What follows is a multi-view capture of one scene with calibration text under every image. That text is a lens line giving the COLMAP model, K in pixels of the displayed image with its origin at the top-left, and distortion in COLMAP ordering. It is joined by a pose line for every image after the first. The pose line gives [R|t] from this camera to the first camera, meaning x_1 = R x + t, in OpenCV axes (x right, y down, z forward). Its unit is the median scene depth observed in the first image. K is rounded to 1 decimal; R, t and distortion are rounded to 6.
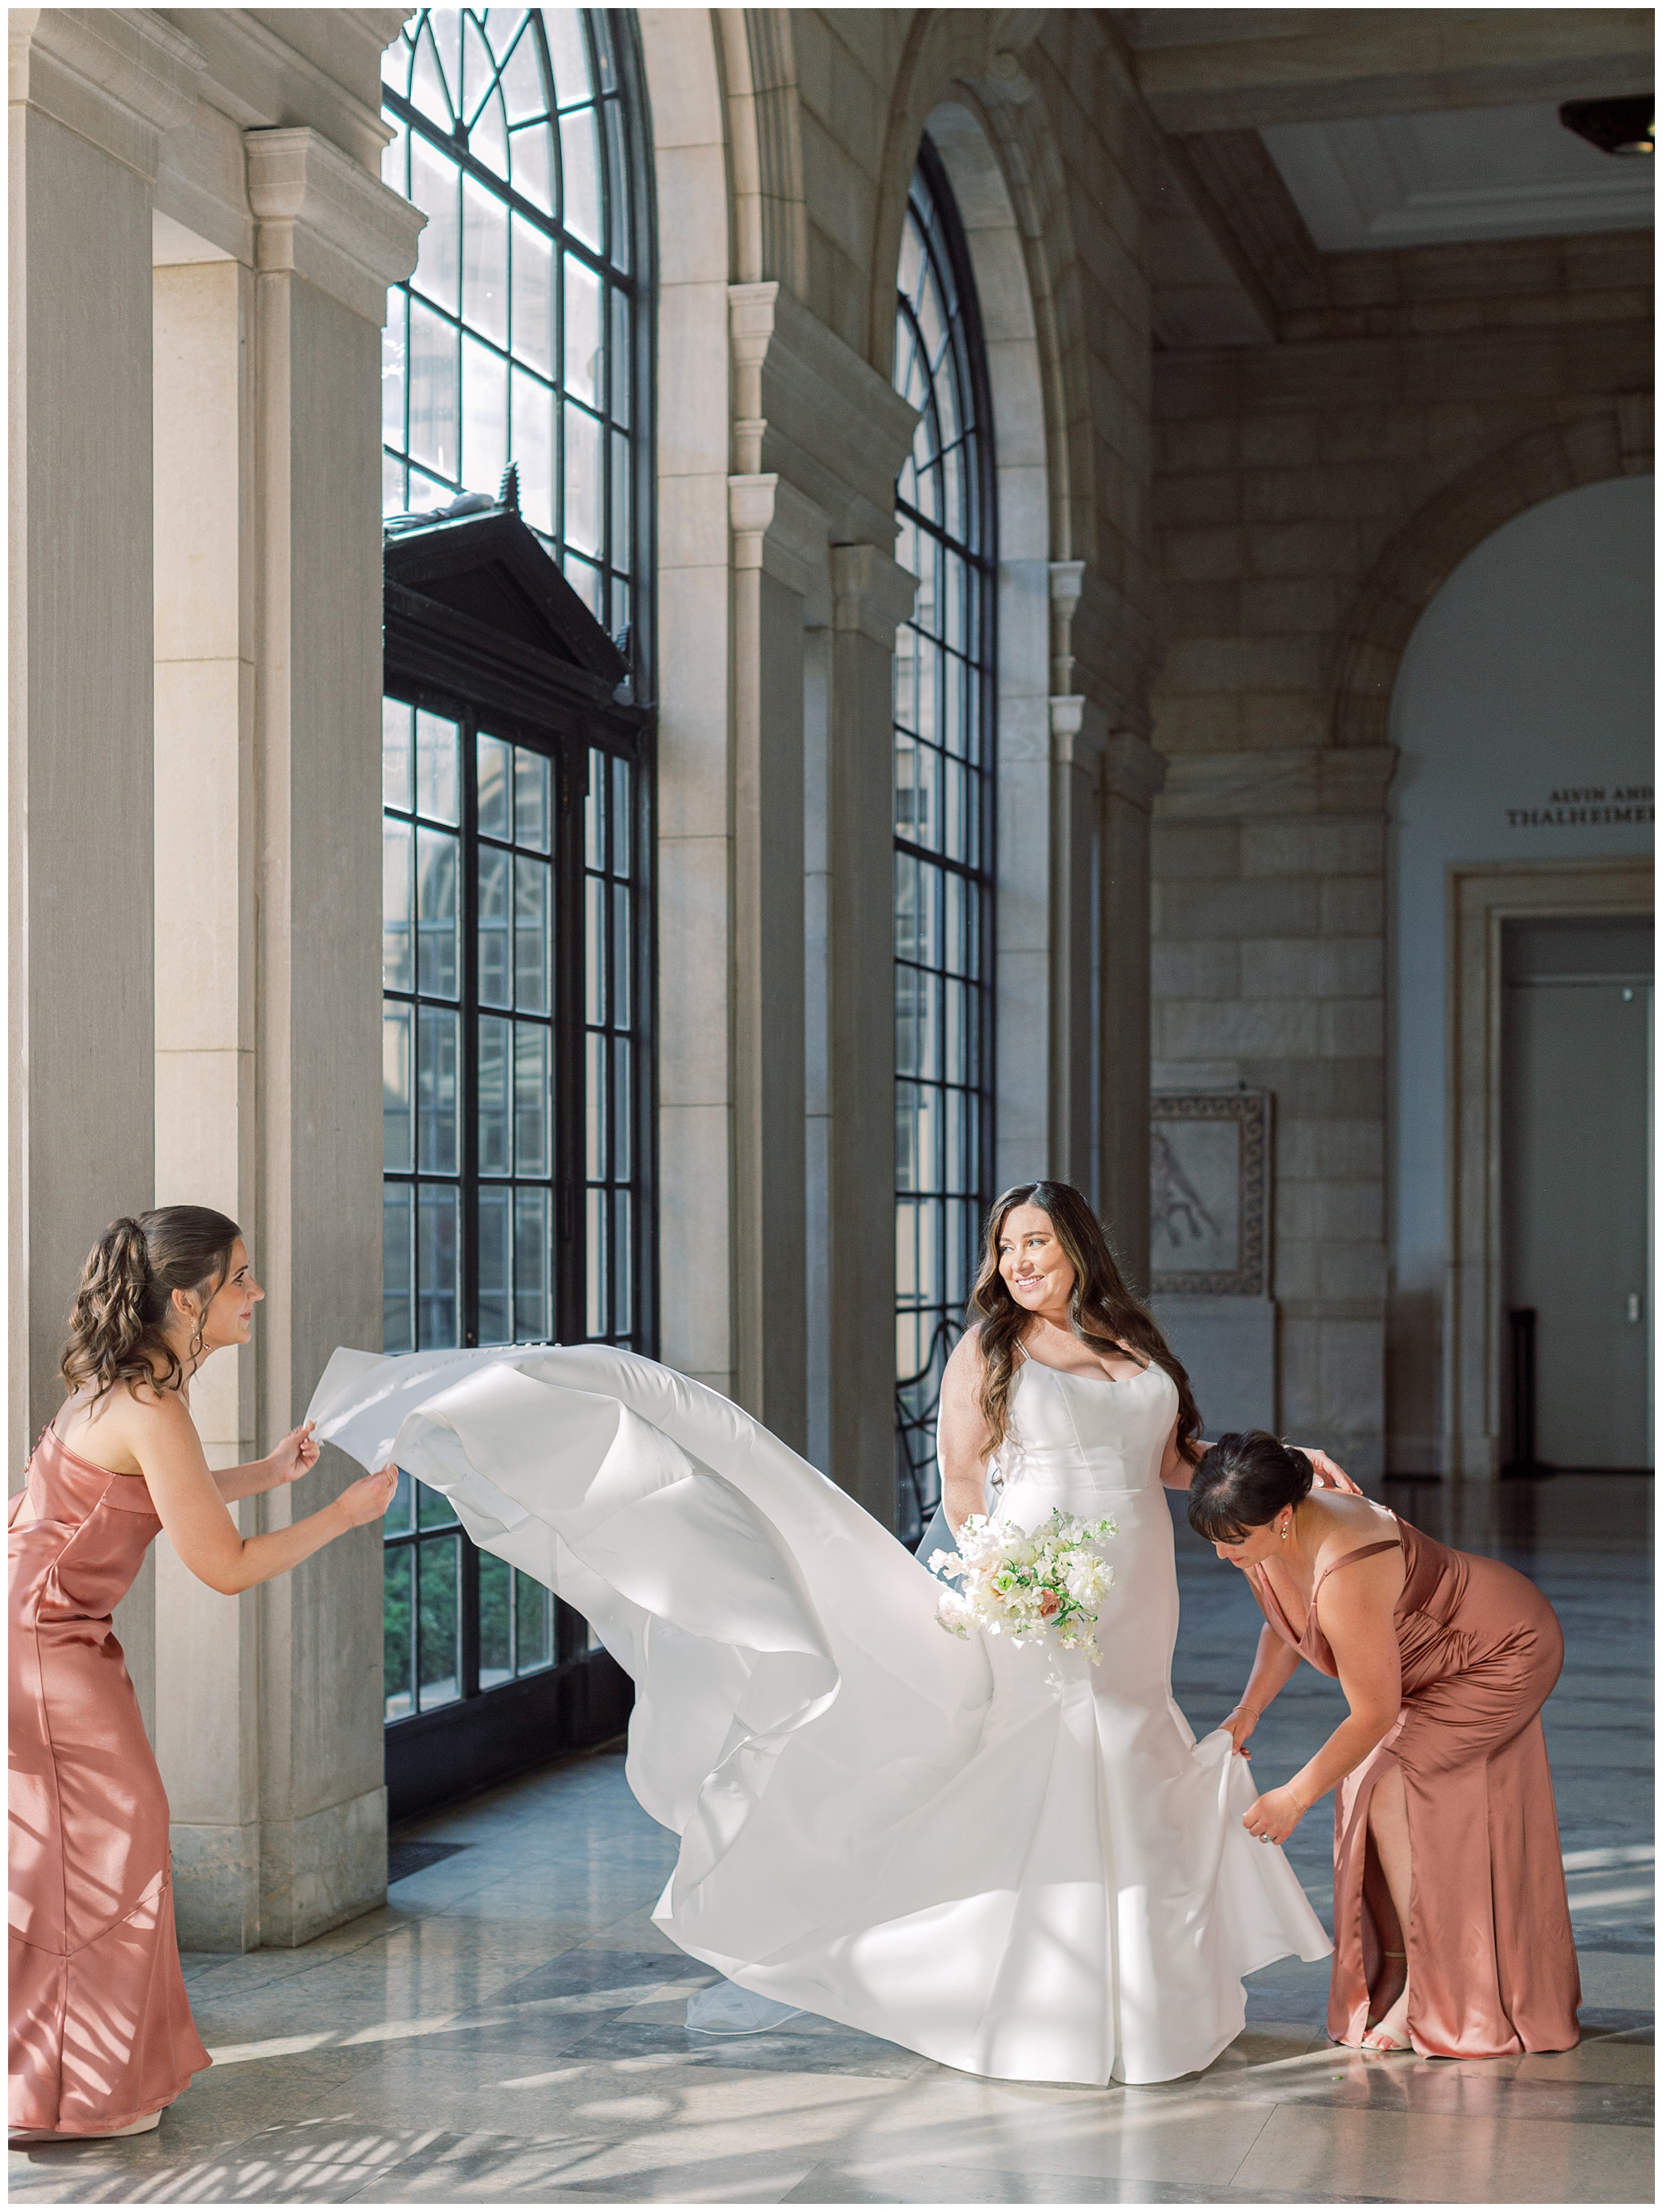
lens RADIAL K [[3604.0, 0, 831.5], [0, 3604.0, 1106.0], [0, 0, 1]] dist [-0.067234, 0.011491]
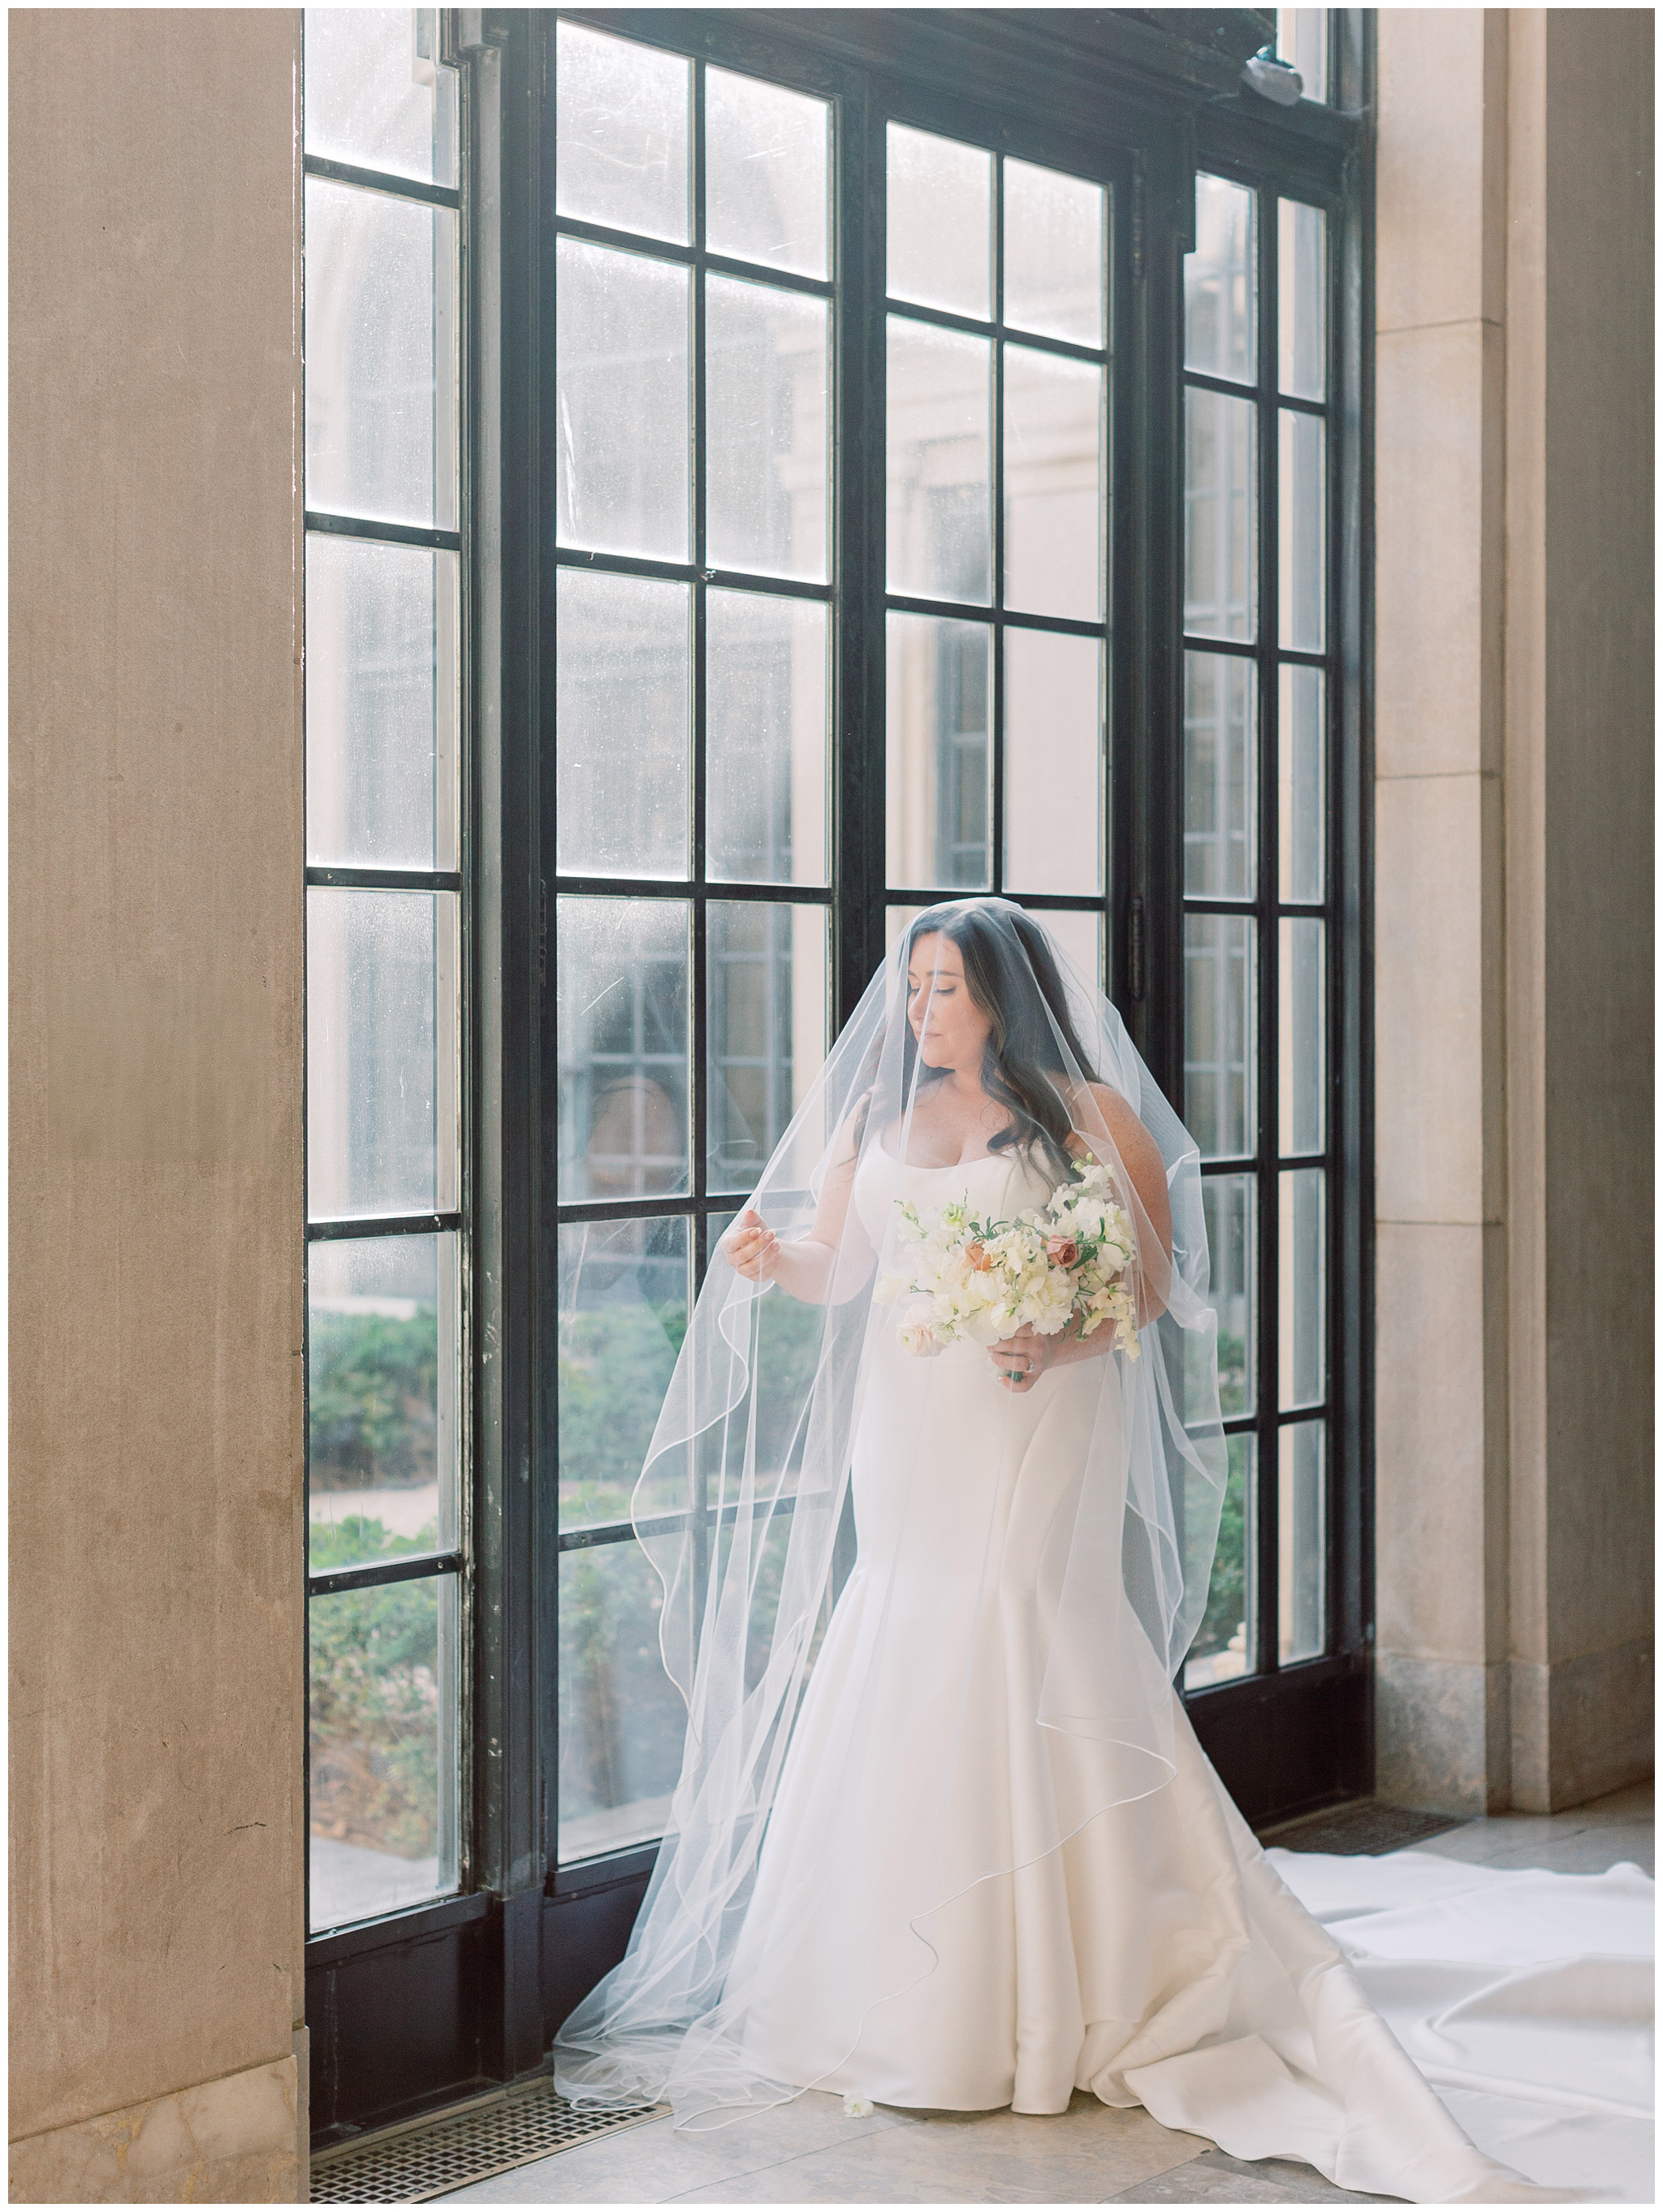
lens RADIAL K [[3604.0, 0, 831.5], [0, 3604.0, 1106.0], [0, 0, 1]] dist [-0.067234, 0.011491]
pose [[0.914692, 0.006346, -0.404101, 0.305156], [0.019530, 0.998014, 0.059881, 0.045682], [0.403679, -0.062665, 0.912752, 1.115678]]
